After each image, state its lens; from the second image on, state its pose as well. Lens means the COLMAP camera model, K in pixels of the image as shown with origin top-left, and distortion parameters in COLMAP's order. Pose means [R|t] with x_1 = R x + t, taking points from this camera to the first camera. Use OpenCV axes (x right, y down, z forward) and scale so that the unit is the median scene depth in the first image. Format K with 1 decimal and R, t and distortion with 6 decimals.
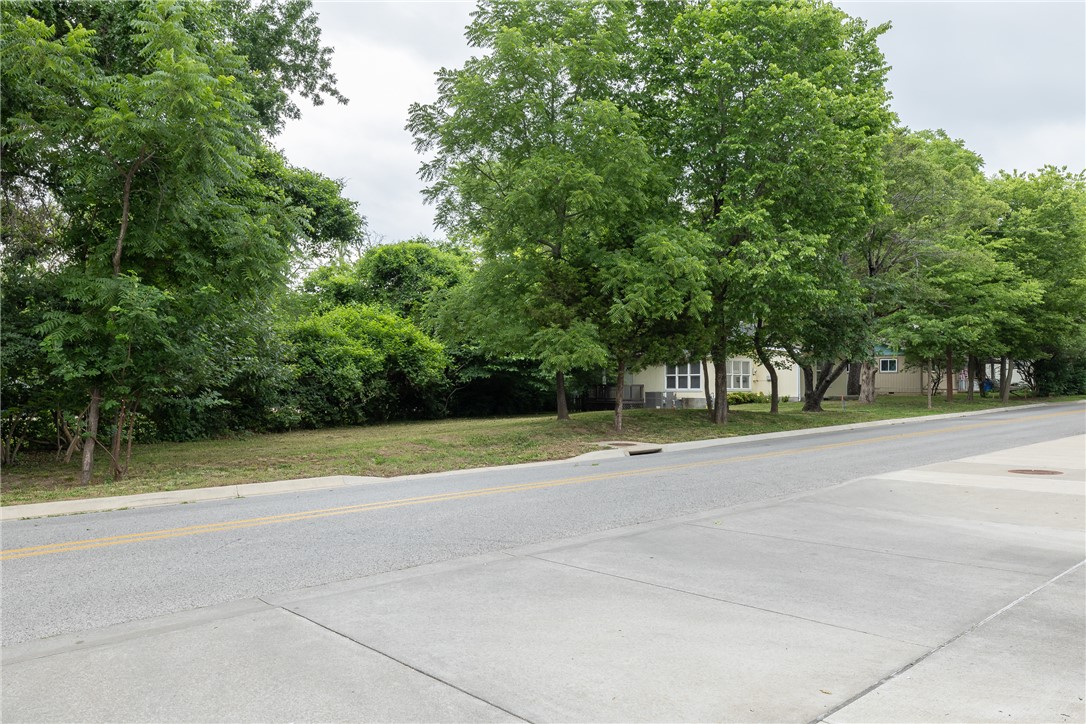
lens RADIAL K [[780.5, 0, 542.7], [0, 780.5, 363.6], [0, 0, 1]] dist [-0.001173, 0.000745]
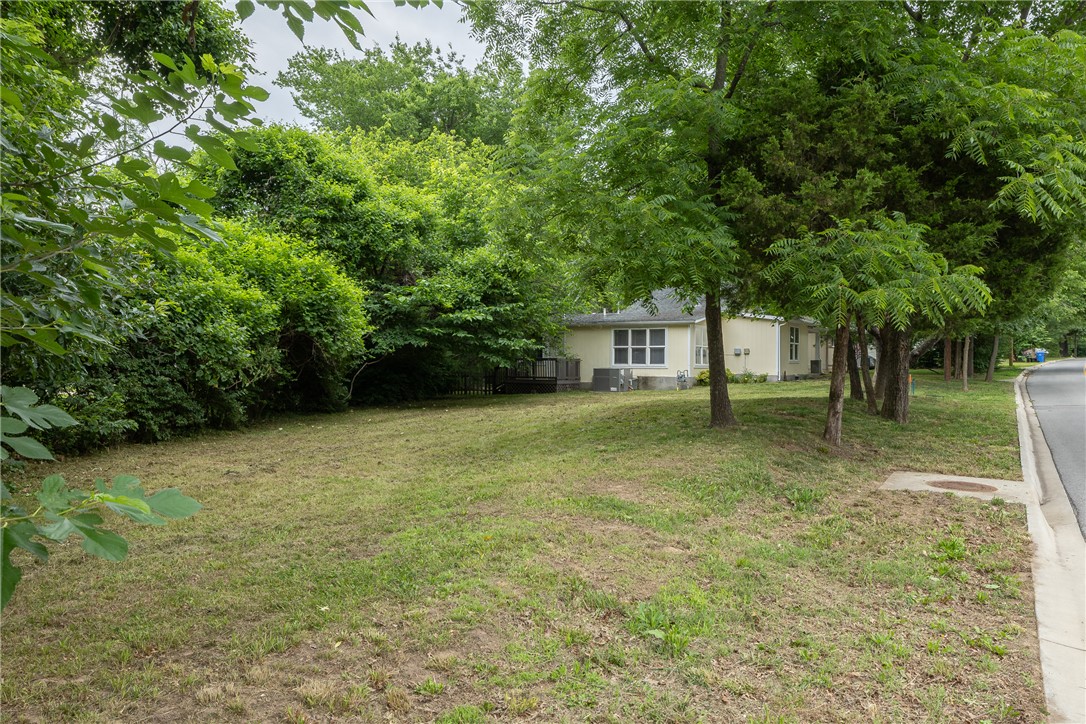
lens RADIAL K [[780.5, 0, 544.5], [0, 780.5, 354.7], [0, 0, 1]] dist [-0.001173, 0.000745]
pose [[0.958432, 0.008018, 0.285210, -0.157856], [-0.014184, 0.999708, 0.019560, 0.011163], [-0.284969, -0.022792, 0.958266, 0.360058]]
